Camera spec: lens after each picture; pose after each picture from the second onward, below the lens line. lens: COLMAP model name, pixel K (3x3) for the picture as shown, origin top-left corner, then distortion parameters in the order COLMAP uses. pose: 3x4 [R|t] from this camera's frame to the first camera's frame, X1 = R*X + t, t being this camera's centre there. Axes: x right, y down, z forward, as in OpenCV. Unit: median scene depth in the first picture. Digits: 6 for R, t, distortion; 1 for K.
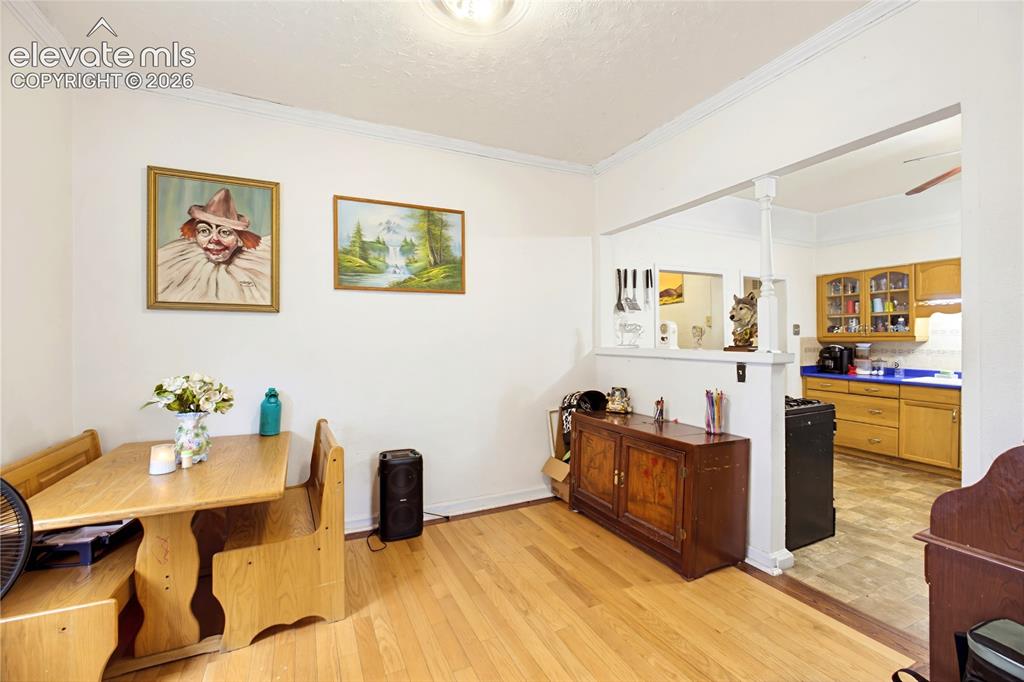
lens RADIAL K [[441.9, 0, 508.8], [0, 441.9, 338.1], [0, 0, 1]] dist [0.002136, 0.000883]
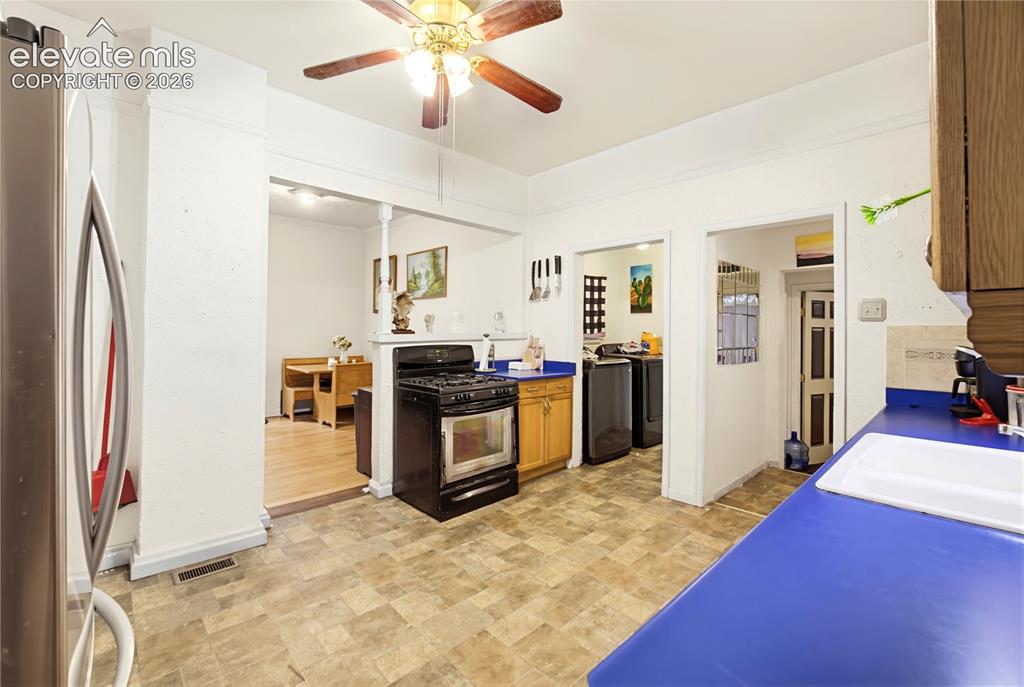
lens RADIAL K [[441.9, 0, 512.8], [0, 441.9, 327.2], [0, 0, 1]] dist [0.002136, 0.000883]
pose [[0.298132, 0.007076, -0.954498, 1.091082], [-0.008230, 0.999954, 0.004843, 0.001036], [0.954489, 0.006412, 0.298176, 0.539830]]
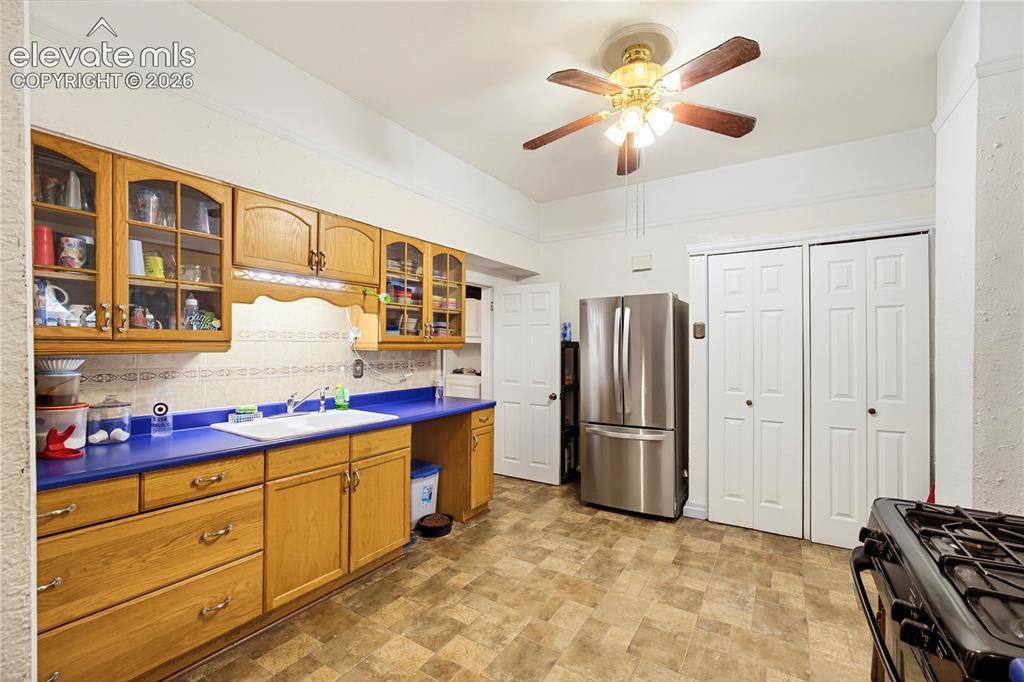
lens RADIAL K [[441.9, 0, 508.5], [0, 441.9, 345.6], [0, 0, 1]] dist [0.002136, 0.000883]
pose [[-0.513293, 0.004994, 0.858199, 0.352382], [-0.000627, 0.999981, -0.006193, 0.002984], [-0.858213, -0.003717, -0.513280, 0.952268]]
